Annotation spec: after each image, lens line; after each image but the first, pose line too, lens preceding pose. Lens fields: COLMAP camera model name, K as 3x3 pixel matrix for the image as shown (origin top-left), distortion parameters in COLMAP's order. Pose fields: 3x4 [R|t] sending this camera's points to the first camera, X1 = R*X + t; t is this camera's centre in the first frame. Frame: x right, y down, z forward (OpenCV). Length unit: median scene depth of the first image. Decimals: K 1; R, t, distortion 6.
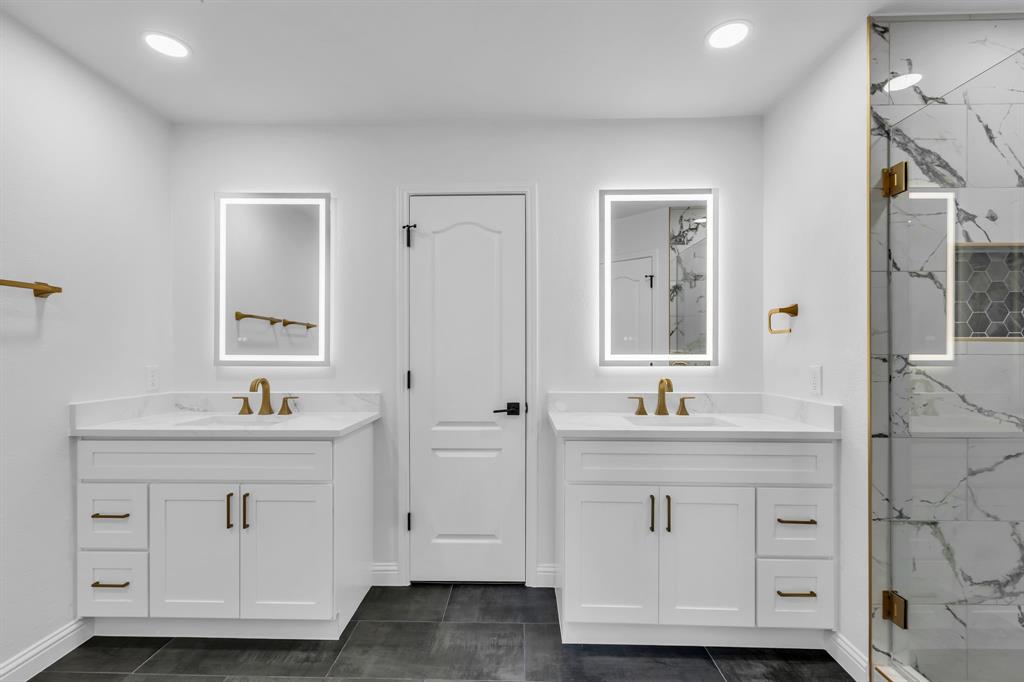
lens RADIAL K [[461.5, 0, 506.6], [0, 461.5, 346.7], [0, 0, 1]] dist [0.000147, -0.000912]
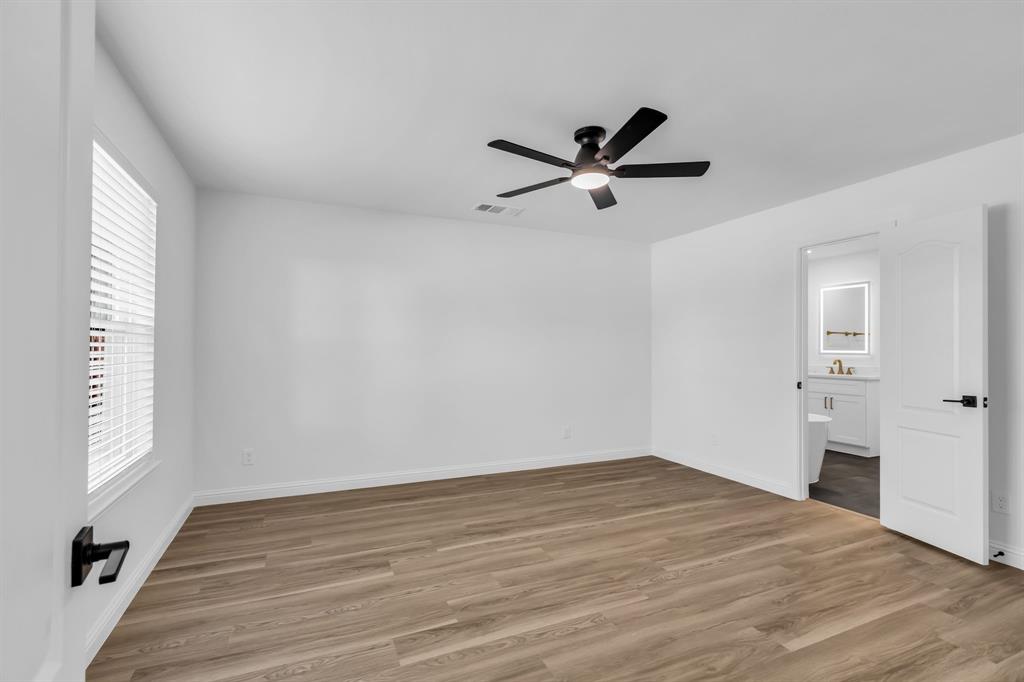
lens RADIAL K [[461.5, 0, 506.6], [0, 461.5, 346.7], [0, 0, 1]] dist [0.000147, -0.000912]
pose [[0.425590, -0.002579, -0.904913, 0.943640], [0.001216, 0.999997, -0.002278, 0.001777], [0.904915, -0.000131, 0.425591, -1.651377]]
